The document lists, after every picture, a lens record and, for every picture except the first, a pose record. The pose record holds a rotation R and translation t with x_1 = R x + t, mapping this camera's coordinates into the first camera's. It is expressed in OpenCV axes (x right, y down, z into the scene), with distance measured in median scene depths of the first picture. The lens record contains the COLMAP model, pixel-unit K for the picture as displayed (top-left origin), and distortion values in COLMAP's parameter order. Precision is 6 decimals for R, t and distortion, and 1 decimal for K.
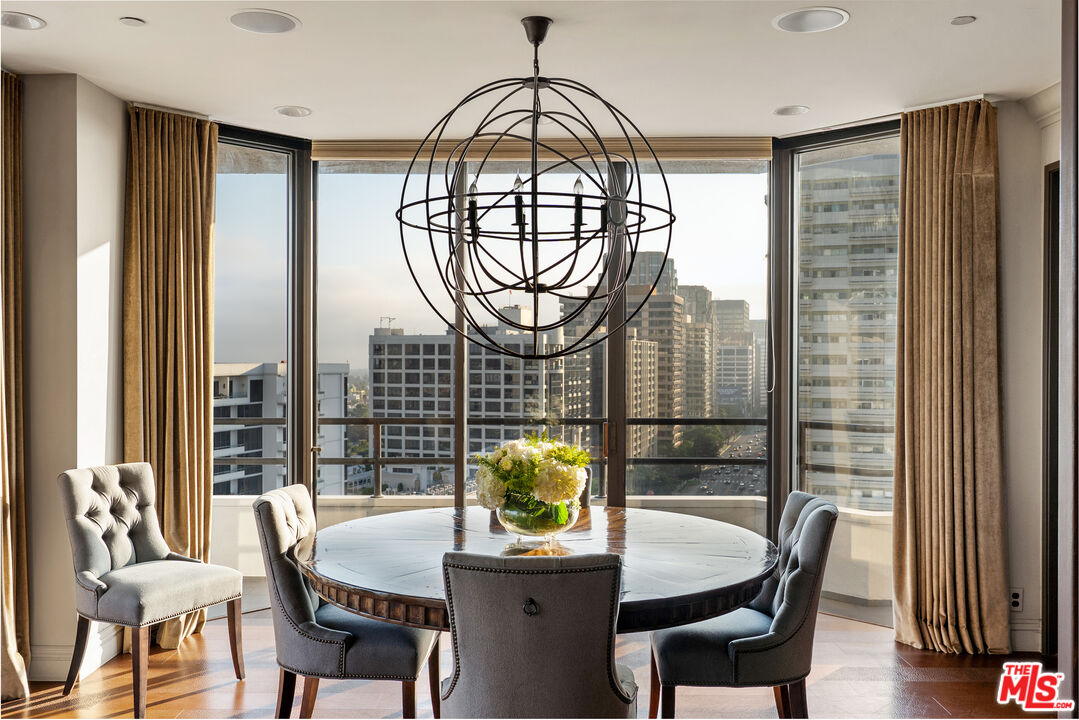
lens RADIAL K [[982.3, 0, 560.0], [0, 982.3, 360.6], [0, 0, 1]] dist [-0.008861, -0.003893]
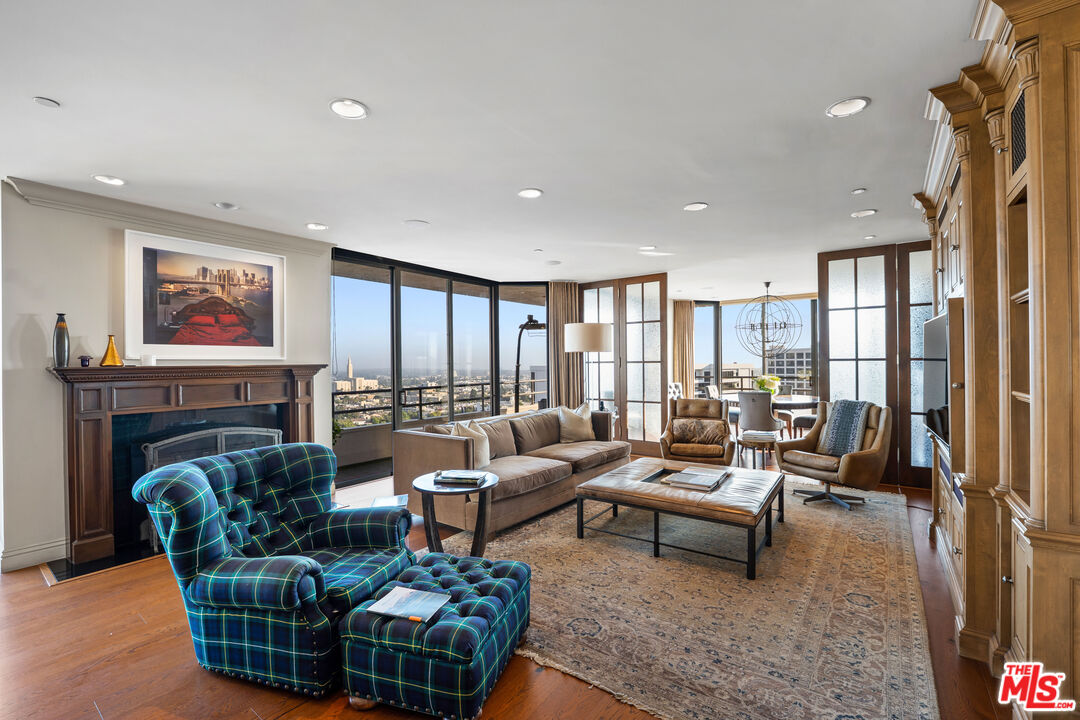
lens RADIAL K [[471.5, 0, 537.1], [0, 471.5, 362.0], [0, 0, 1]] dist [-0.000946, 0.000226]
pose [[0.798662, -0.009167, -0.601710, 0.336209], [0.008256, 0.999957, -0.004277, 0.015384], [0.601723, -0.001552, 0.798703, -1.066157]]
